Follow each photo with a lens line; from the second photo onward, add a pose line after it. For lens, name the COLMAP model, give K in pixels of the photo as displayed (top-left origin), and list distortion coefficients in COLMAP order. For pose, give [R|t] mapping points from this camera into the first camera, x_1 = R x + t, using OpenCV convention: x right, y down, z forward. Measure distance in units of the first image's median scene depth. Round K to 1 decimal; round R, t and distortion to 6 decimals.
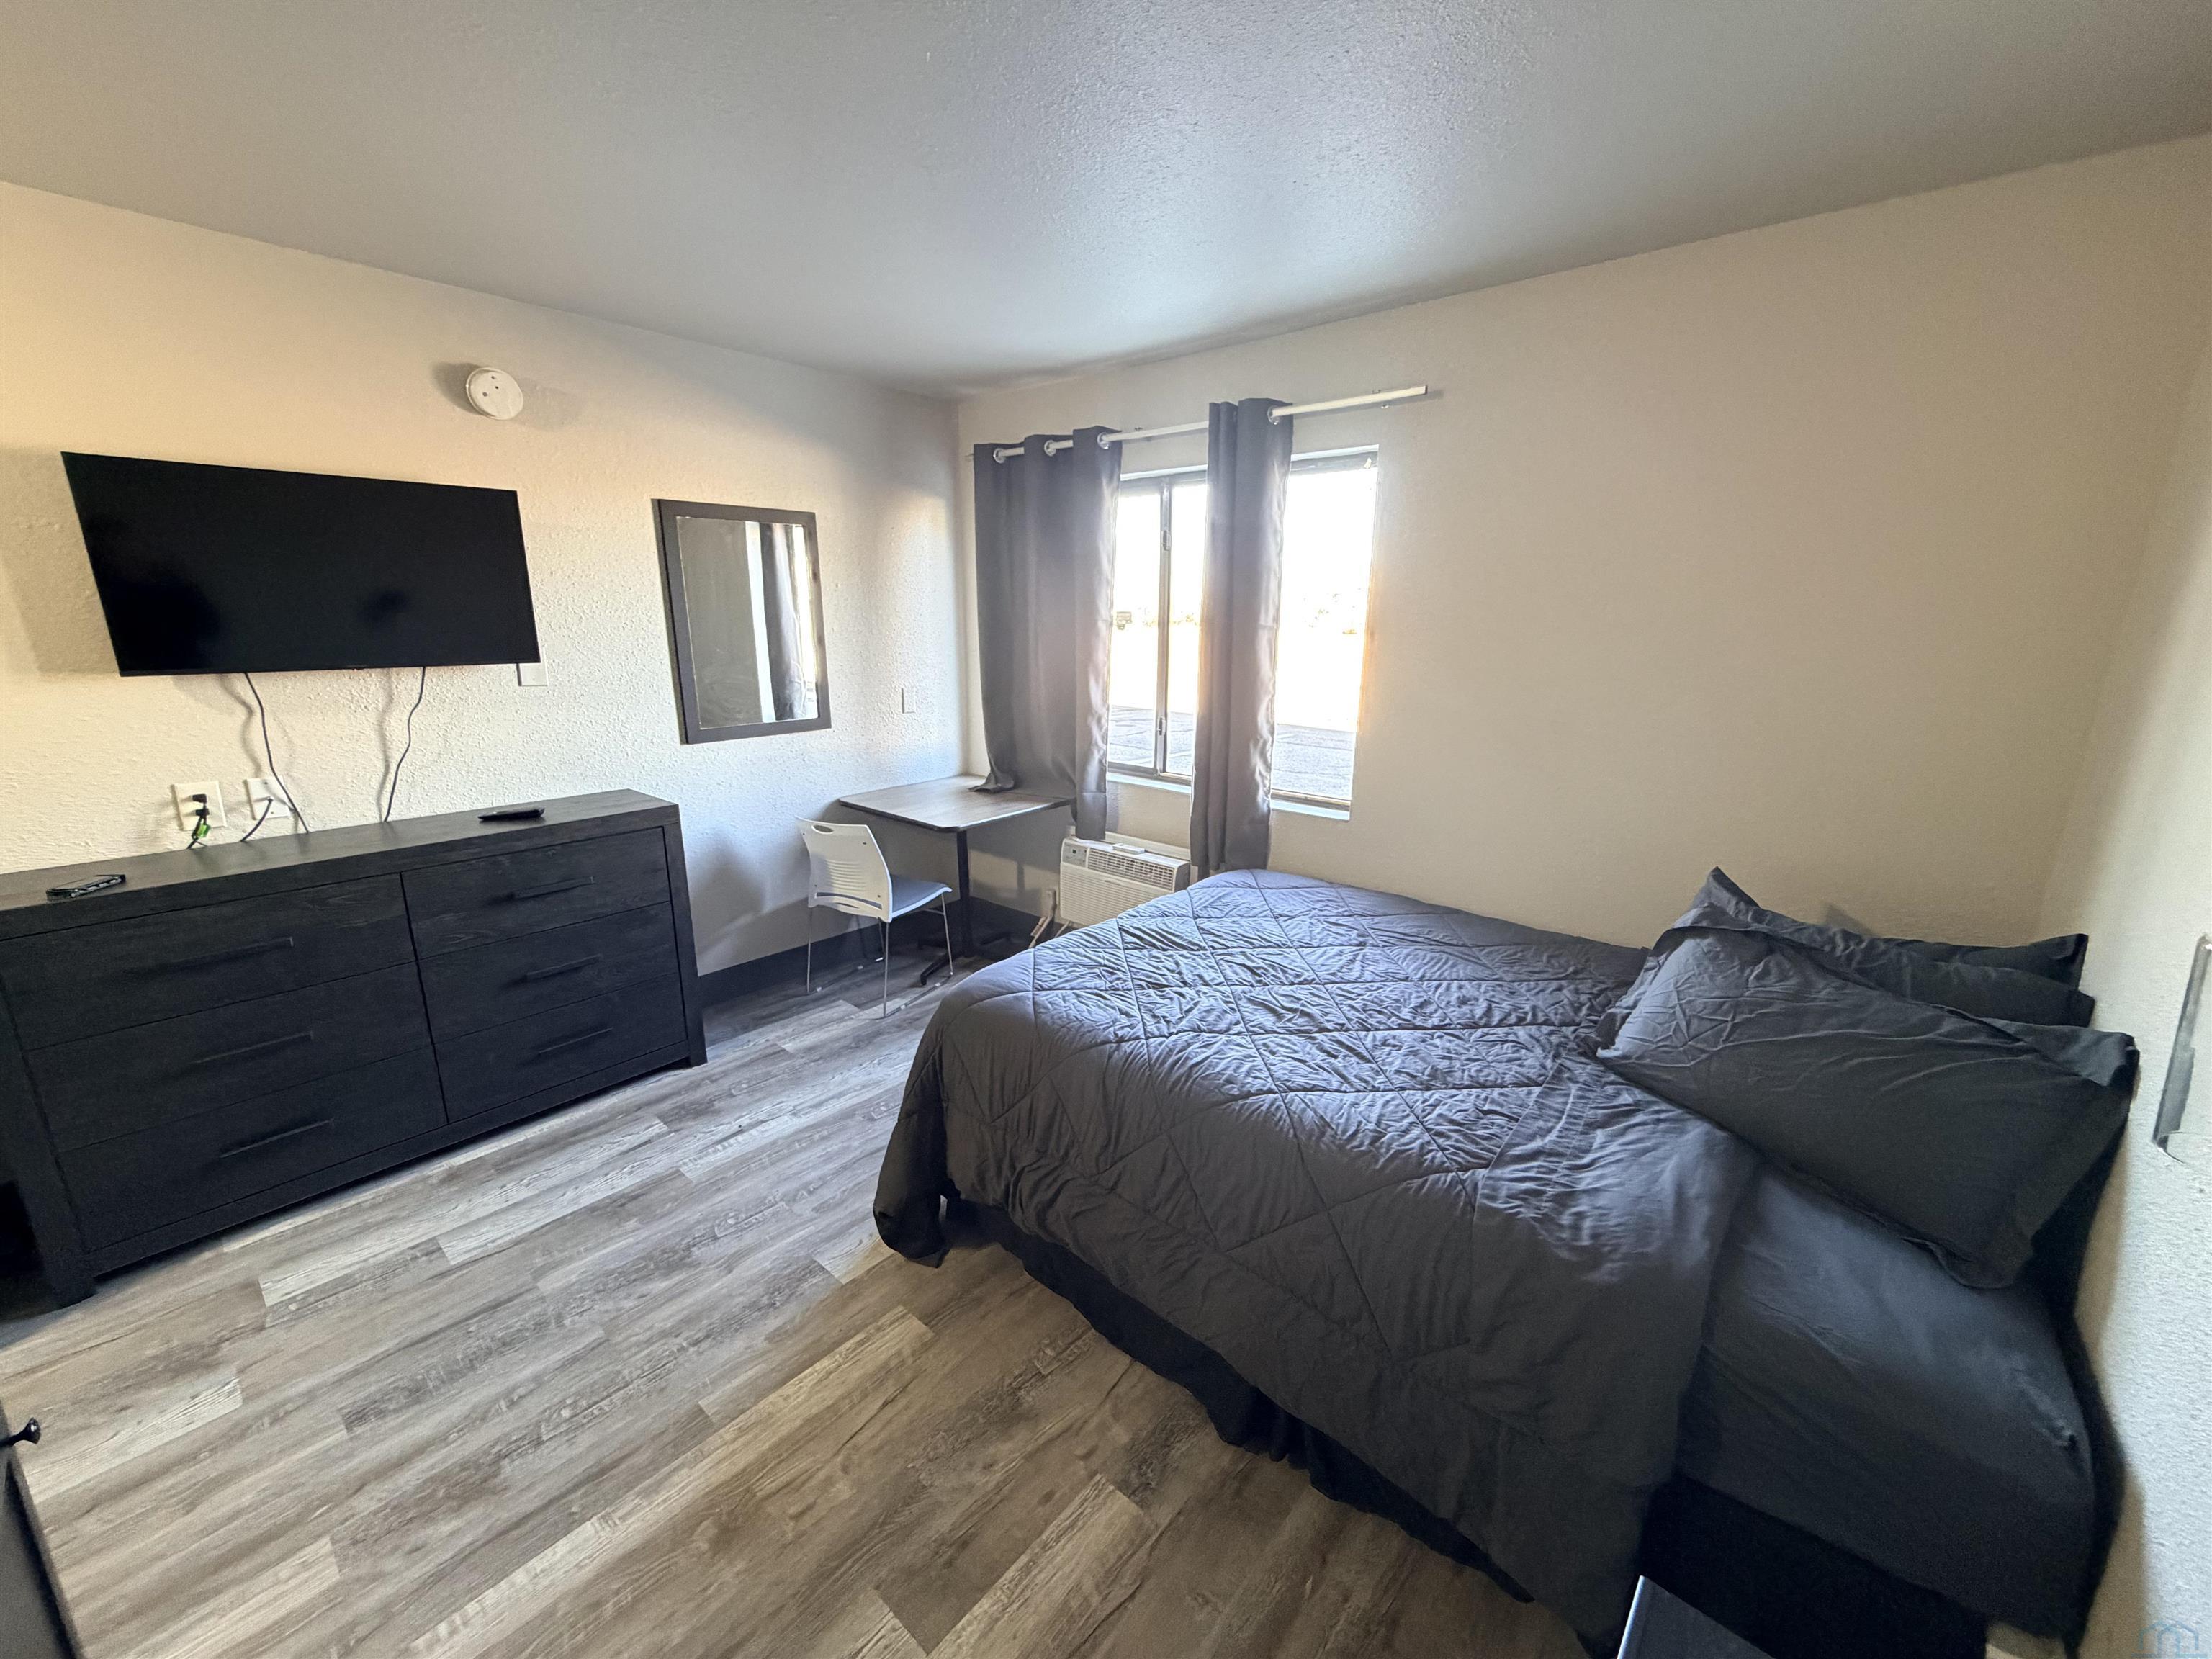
lens RADIAL K [[878.0, 0, 1102.1], [0, 878.0, 830.6], [0, 0, 1]] dist [0.001280, 0.000202]
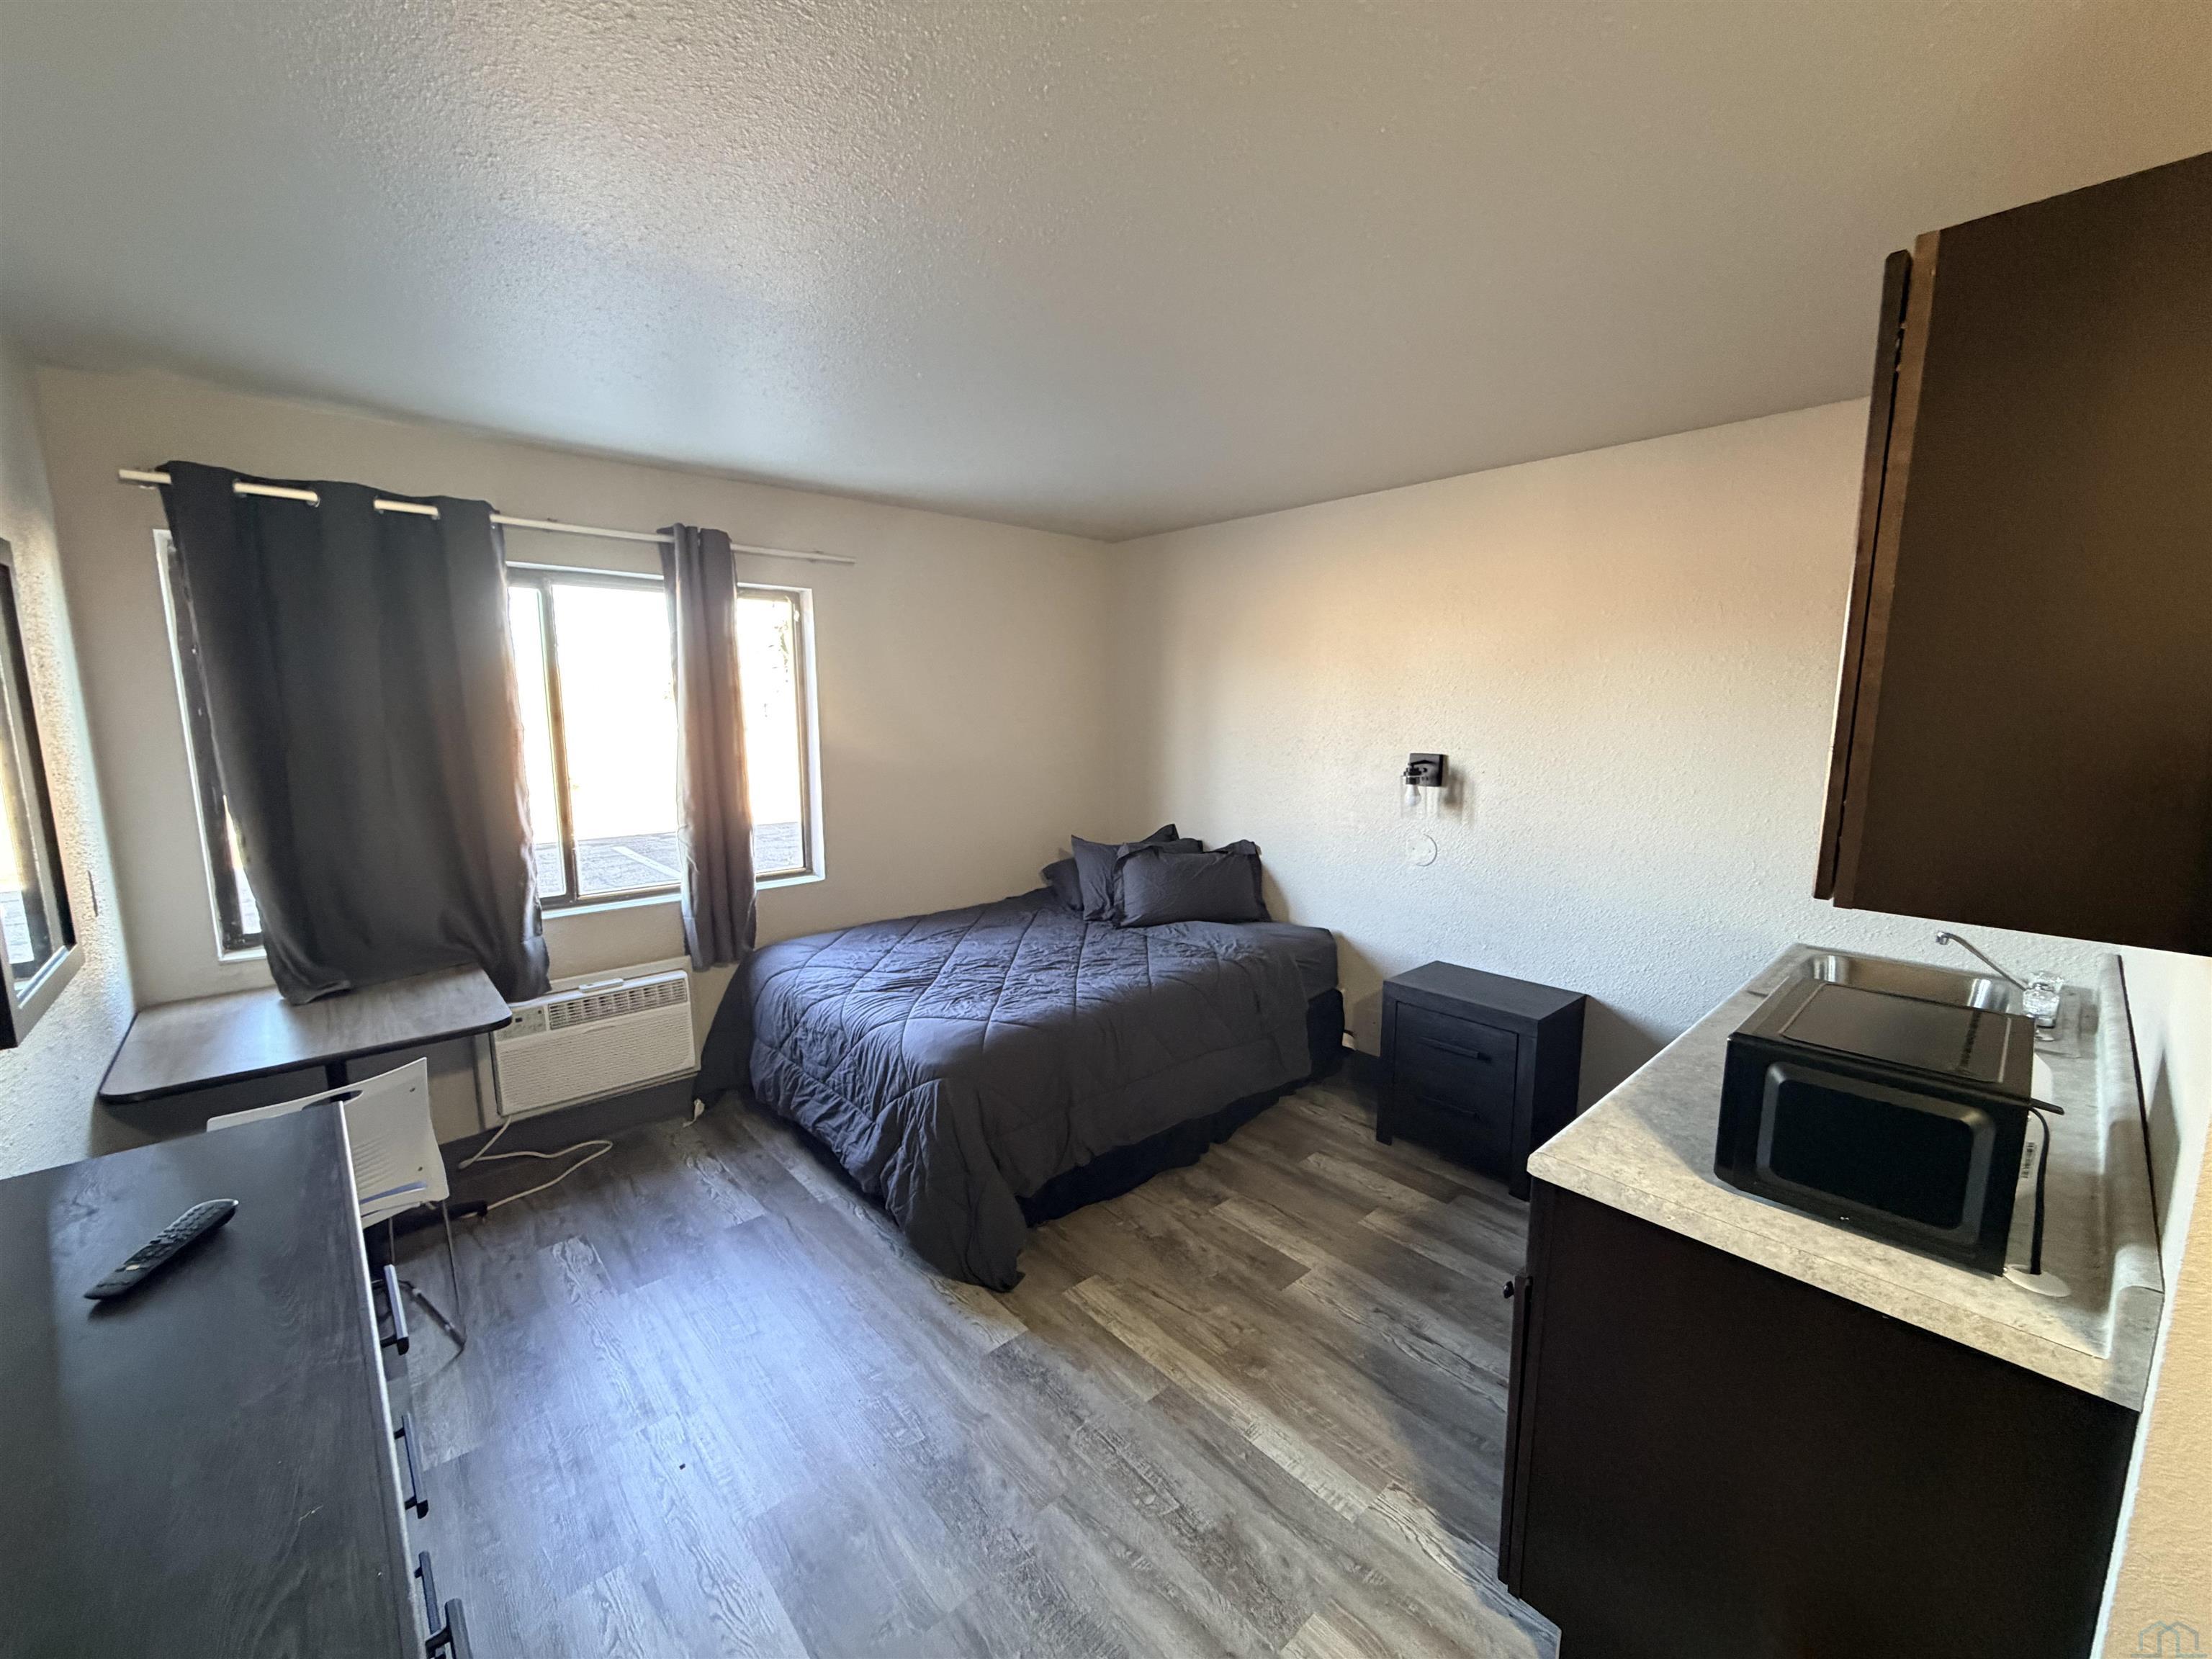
lens RADIAL K [[878.0, 0, 1102.1], [0, 878.0, 830.6], [0, 0, 1]] dist [0.001280, 0.000202]
pose [[0.124268, -0.152779, 0.980416, -1.454864], [0.242267, 0.962843, 0.119333, -0.218511], [-0.962218, 0.222693, 0.156664, 0.695613]]
